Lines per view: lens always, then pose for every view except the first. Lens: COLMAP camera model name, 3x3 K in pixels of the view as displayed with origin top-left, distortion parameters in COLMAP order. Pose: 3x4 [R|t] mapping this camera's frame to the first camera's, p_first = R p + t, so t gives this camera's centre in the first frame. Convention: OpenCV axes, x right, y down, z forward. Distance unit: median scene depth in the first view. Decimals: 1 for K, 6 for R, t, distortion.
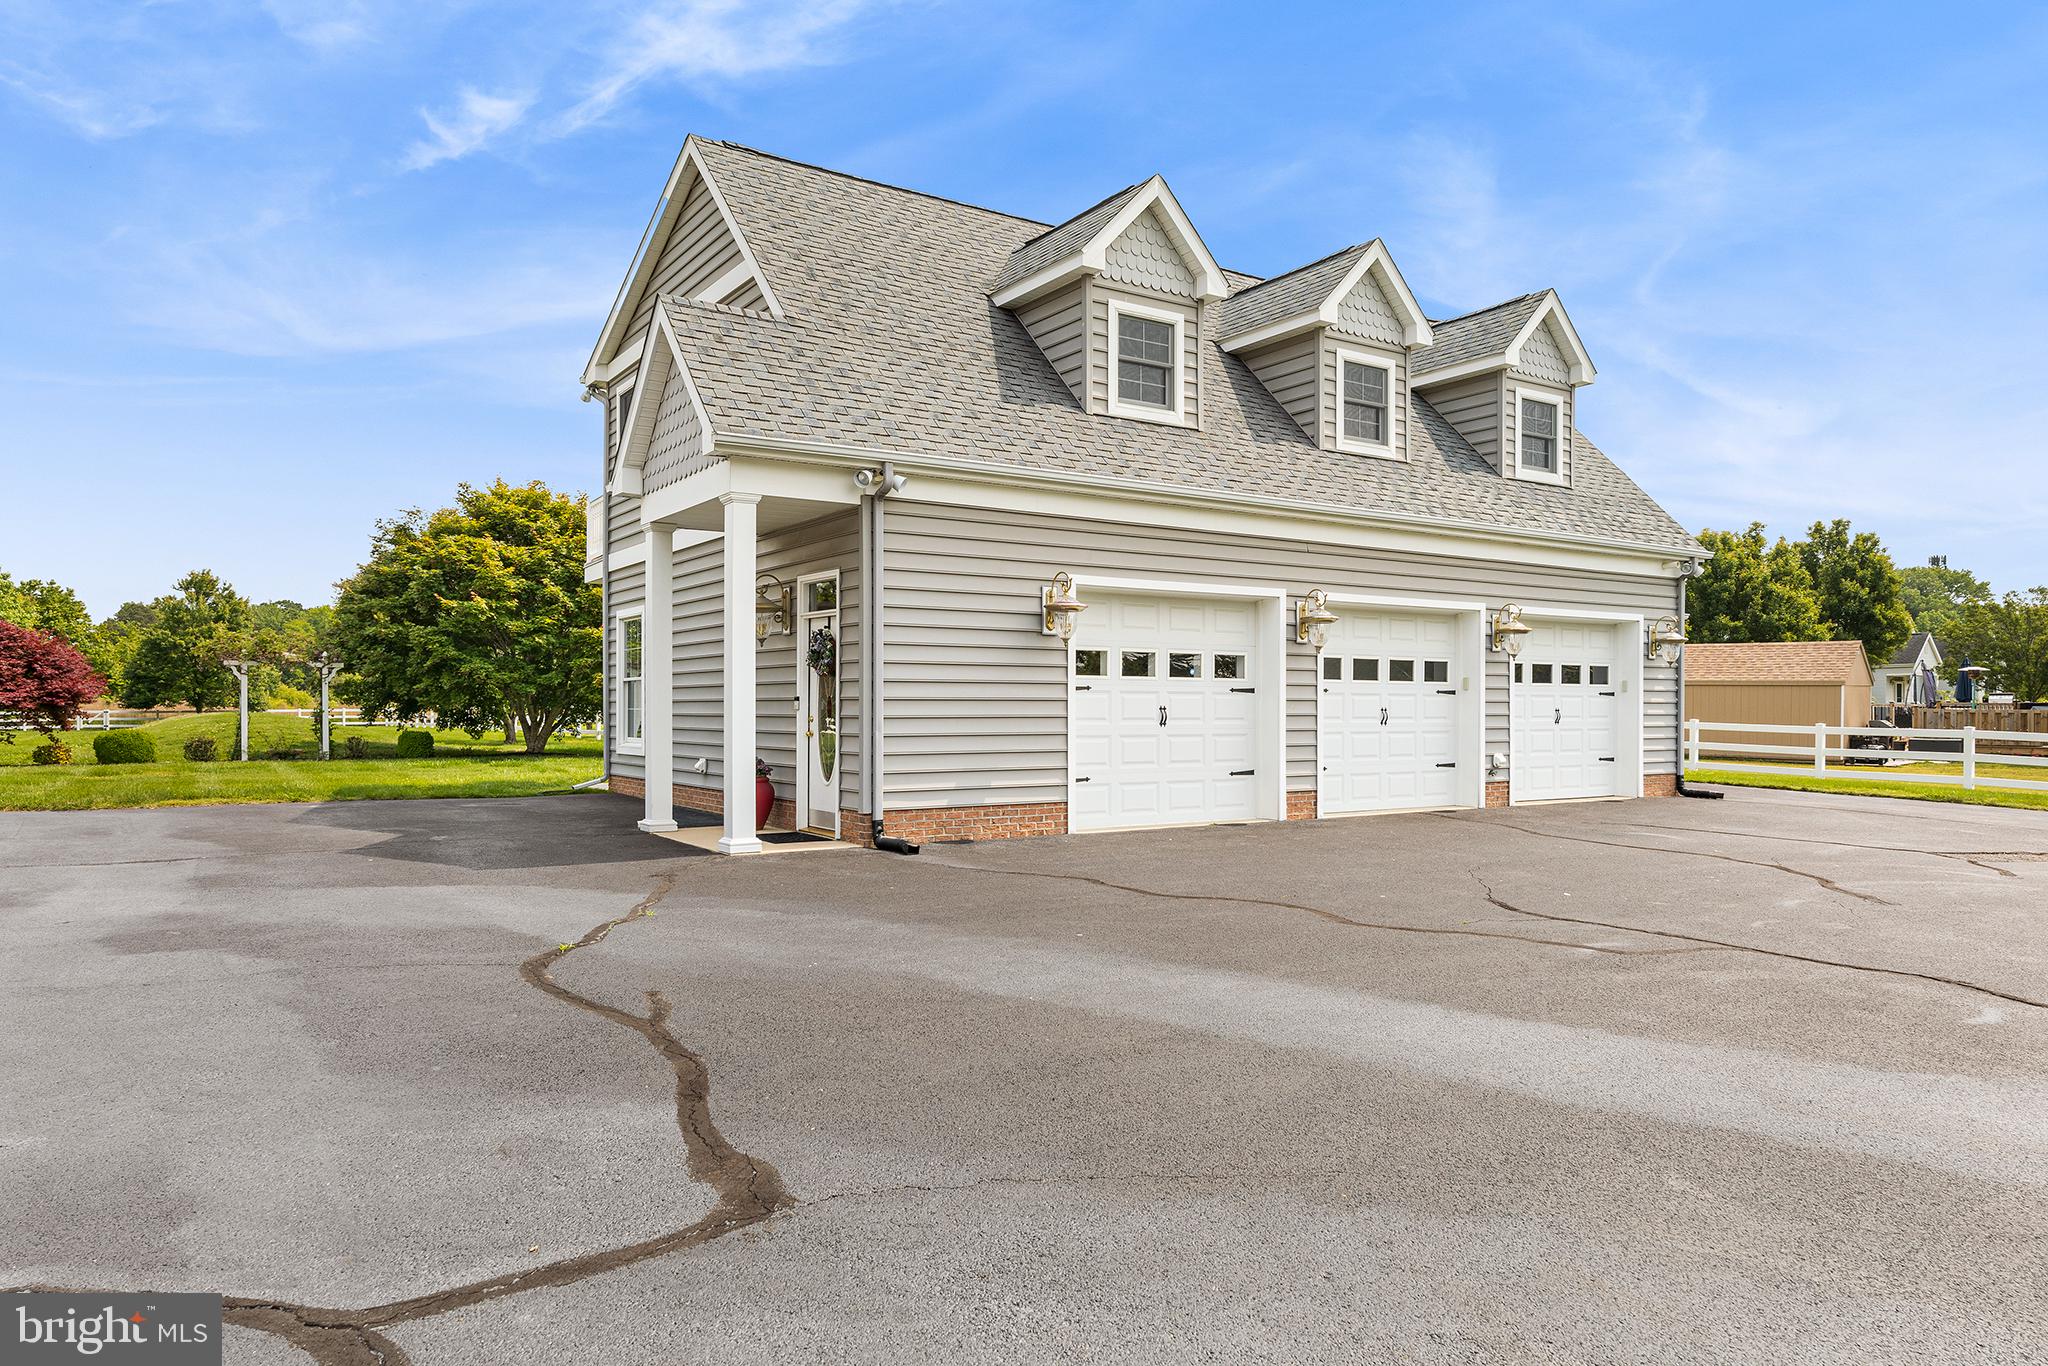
lens RADIAL K [[1309.2, 0, 1021.8], [0, 1309.2, 713.5], [0, 0, 1]] dist [-0.001224, 0.000051]
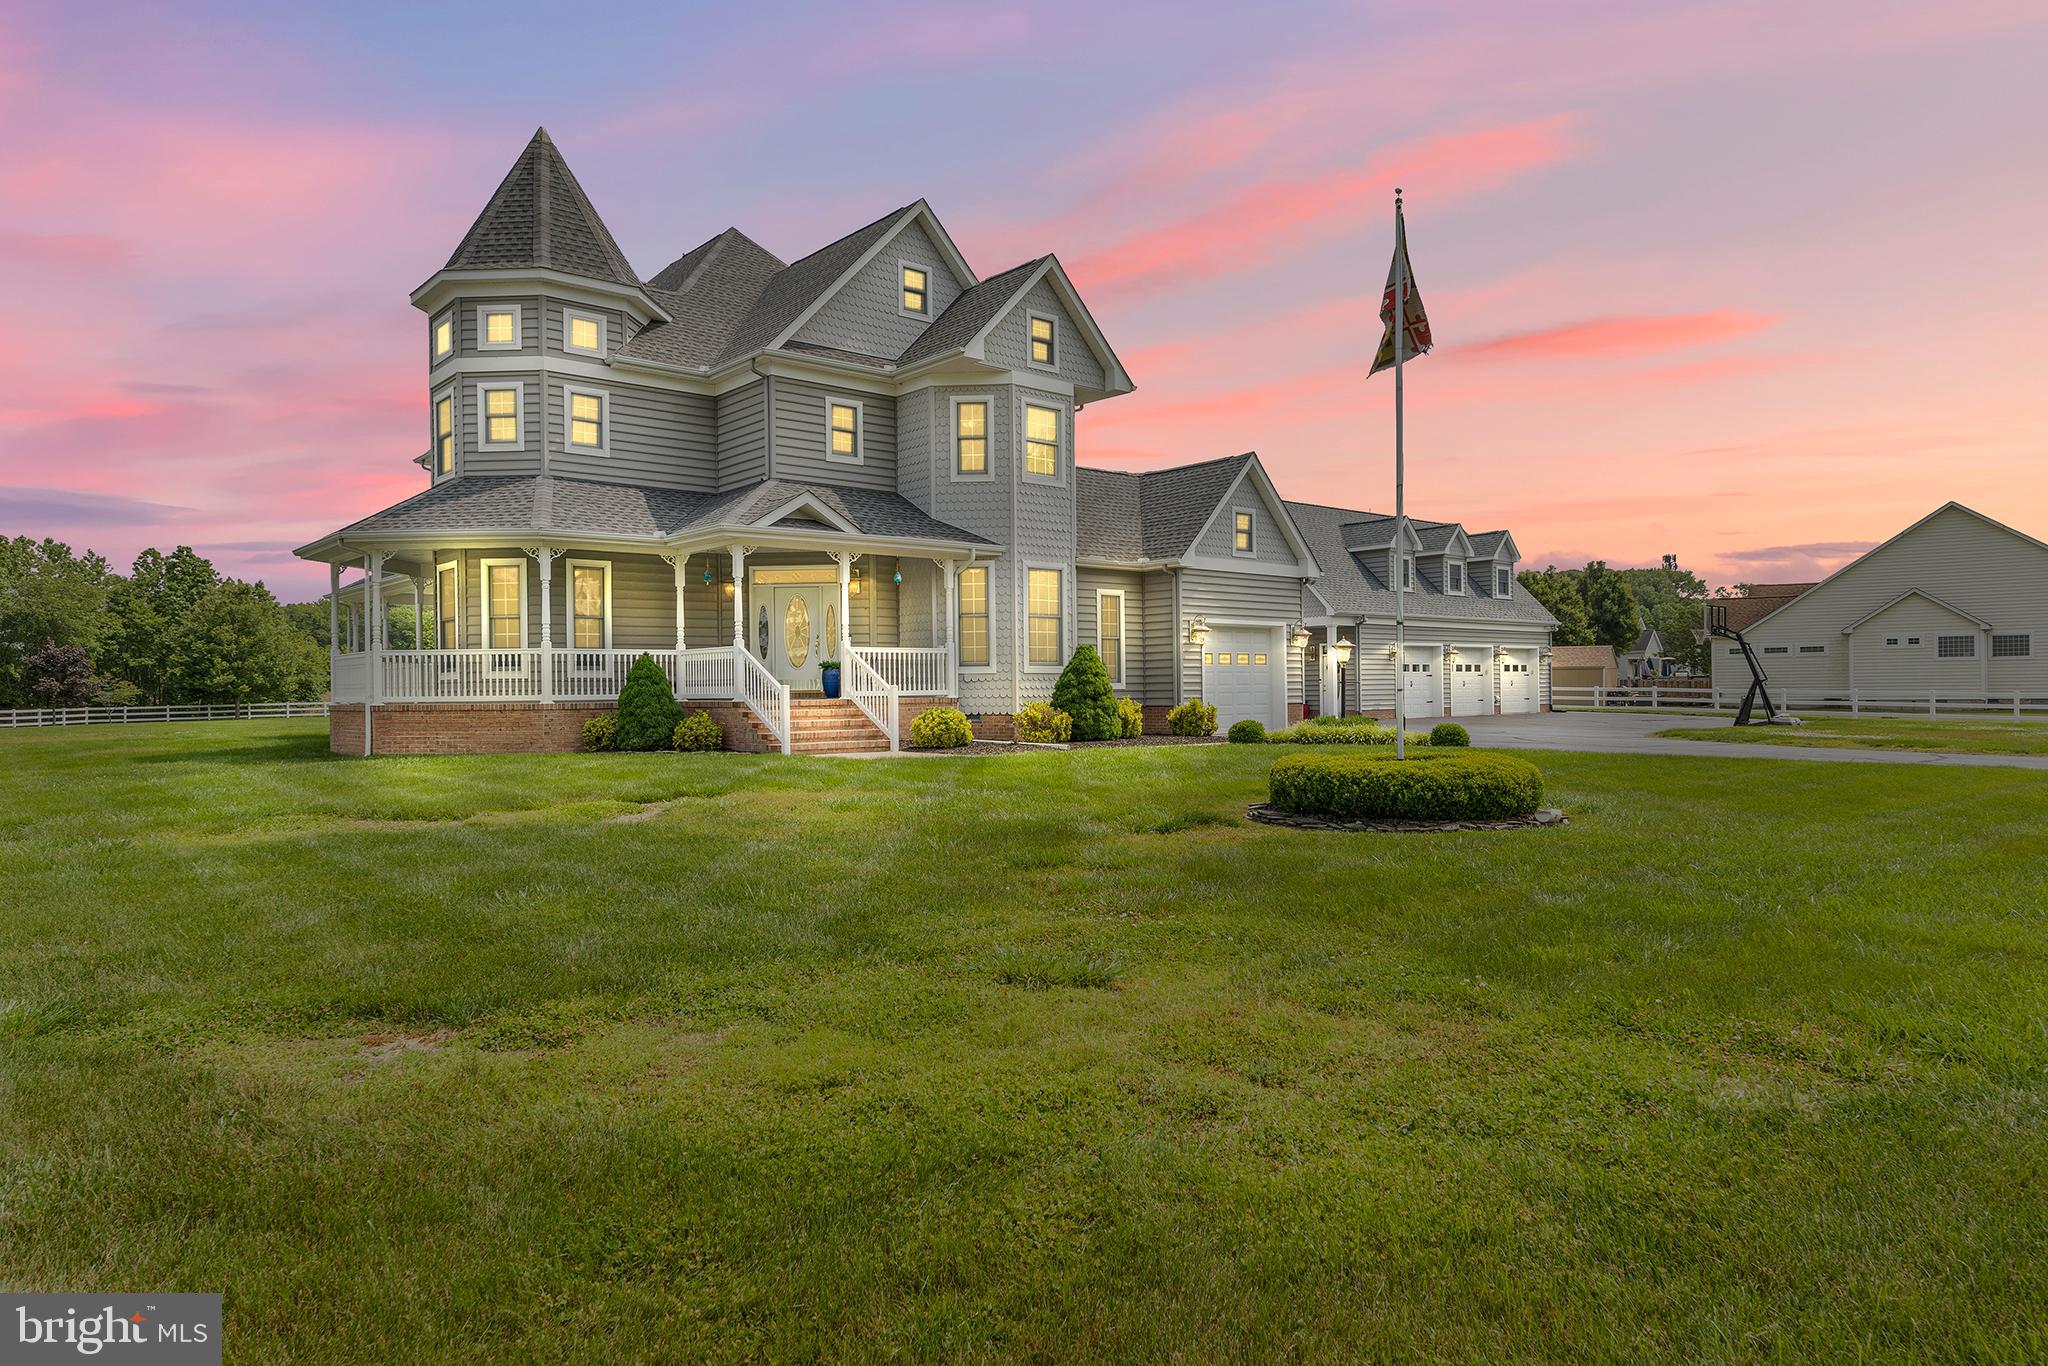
lens RADIAL K [[1248.2, 0, 1024.0], [0, 1248.2, 683.0], [0, 0, 1]] dist [0.000084, 0.000059]
pose [[0.991531, -0.011837, 0.129331, -0.923807], [0.013107, 0.999874, -0.008972, 0.011365], [-0.129208, 0.010591, 0.991561, -1.440841]]
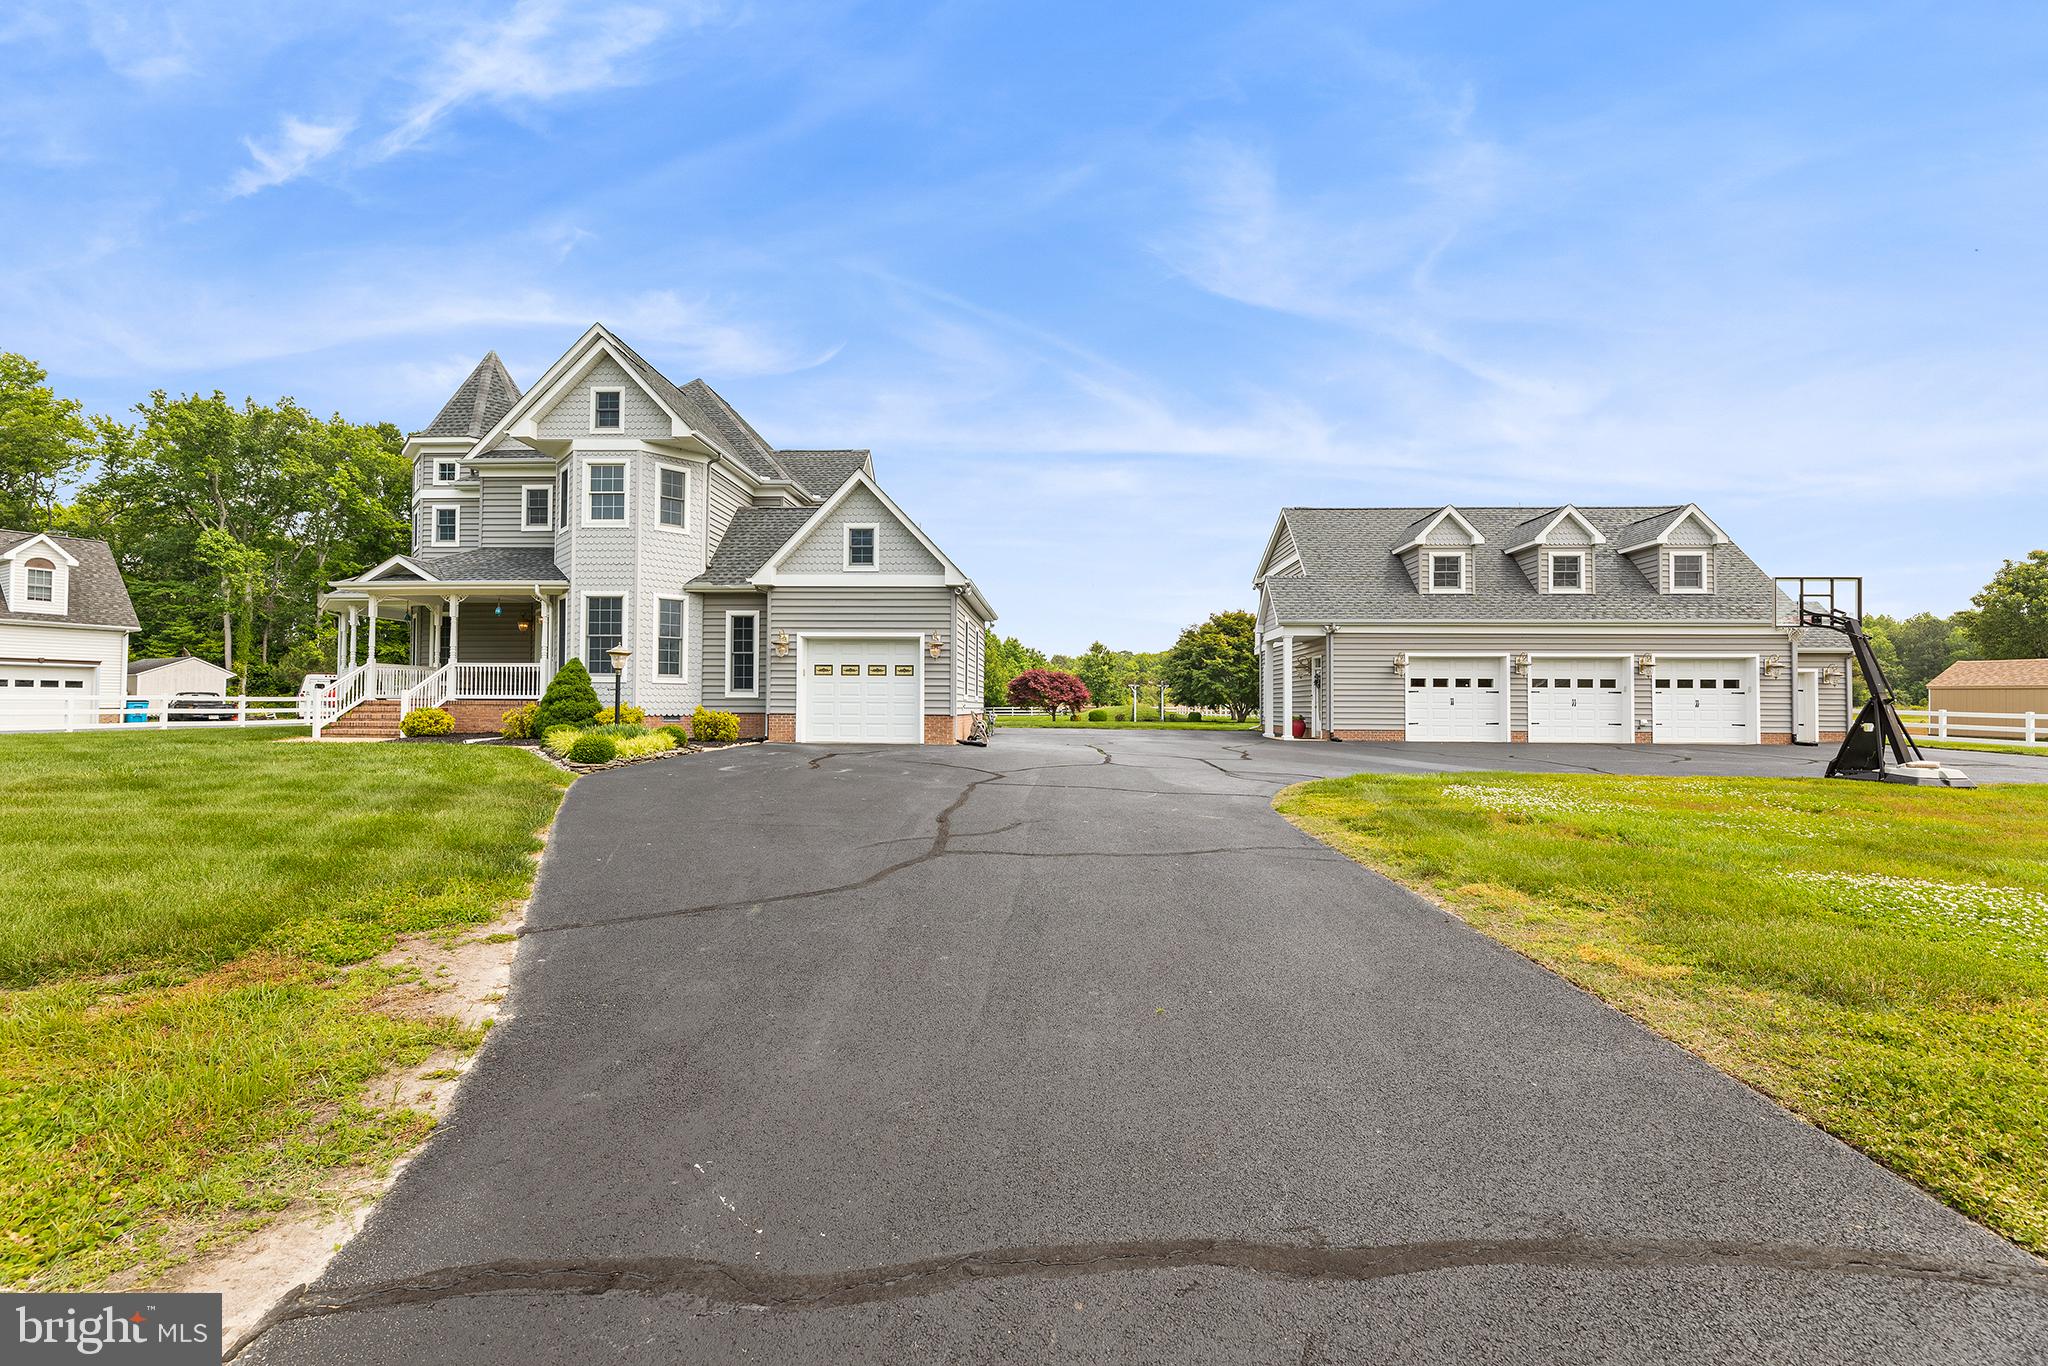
lens RADIAL K [[832.2, 0, 1024.0], [0, 832.2, 683.0], [0, 0, 1]] dist [0.000777, 0.000134]
pose [[0.808712, -0.013555, -0.588048, 0.304399], [-0.007999, 0.999389, -0.034037, 0.022078], [0.588150, 0.032231, 0.808109, -0.697240]]
